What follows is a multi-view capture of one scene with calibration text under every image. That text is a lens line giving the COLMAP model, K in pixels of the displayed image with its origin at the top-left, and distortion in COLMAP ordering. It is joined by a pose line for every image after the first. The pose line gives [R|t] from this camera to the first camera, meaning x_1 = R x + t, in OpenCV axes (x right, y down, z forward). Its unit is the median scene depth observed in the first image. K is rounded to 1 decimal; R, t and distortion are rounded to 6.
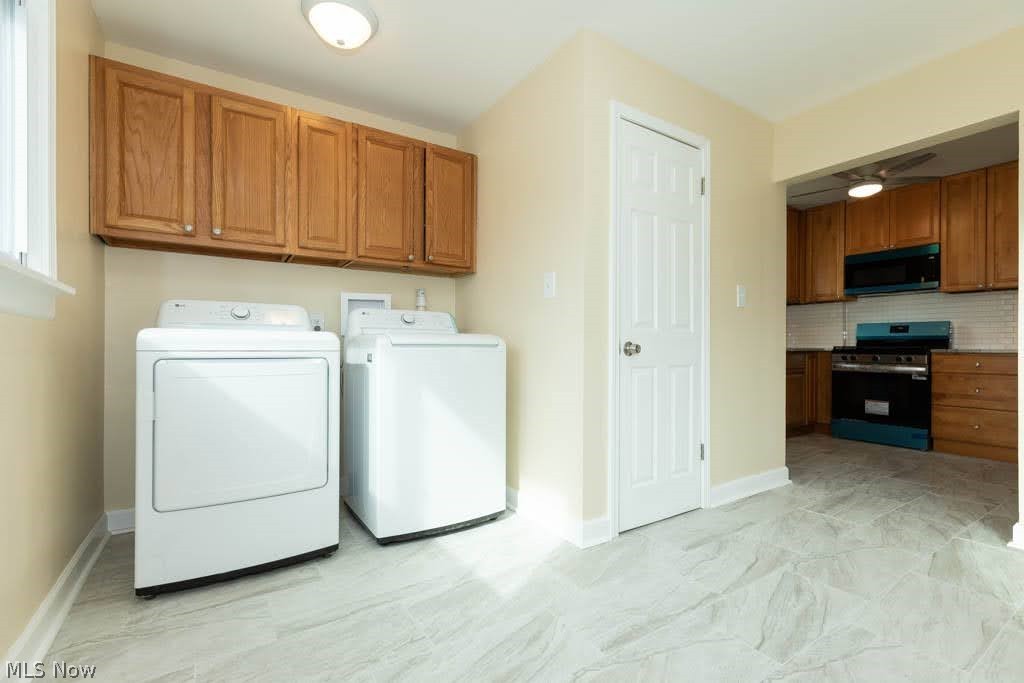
lens RADIAL K [[457.9, 0, 510.7], [0, 457.9, 348.0], [0, 0, 1]] dist [0.000311, 0.000702]
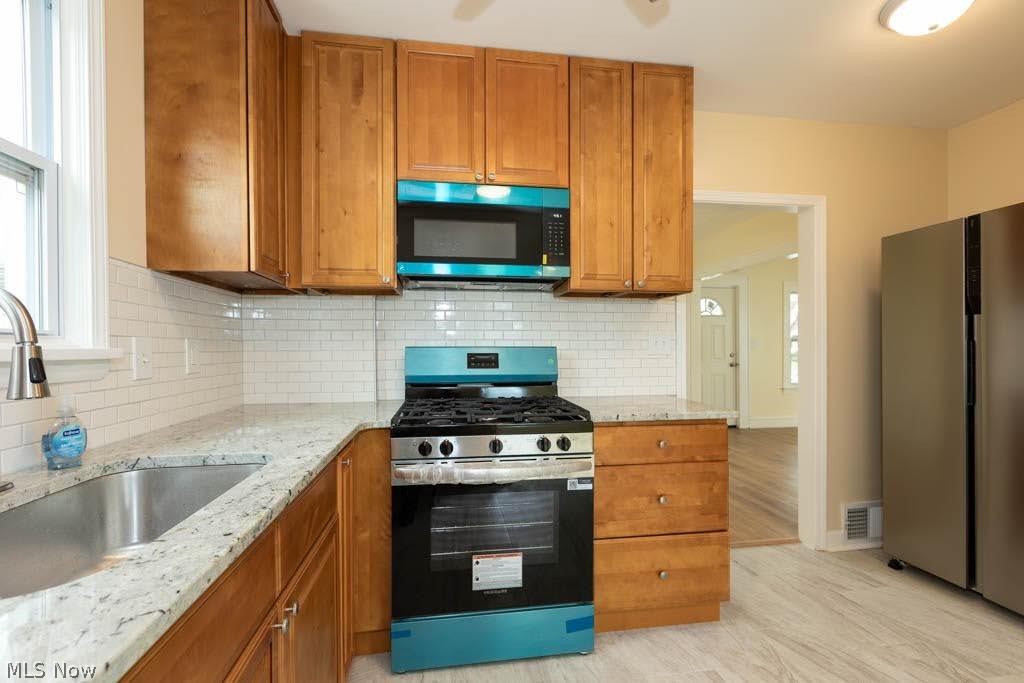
lens RADIAL K [[457.9, 0, 514.9], [0, 457.9, 346.4], [0, 0, 1]] dist [0.000311, 0.000702]
pose [[0.407541, -0.005037, 0.913173, 0.441418], [0.010407, 0.999945, 0.000871, -0.058490], [-0.913128, 0.009148, 0.407571, 0.806464]]
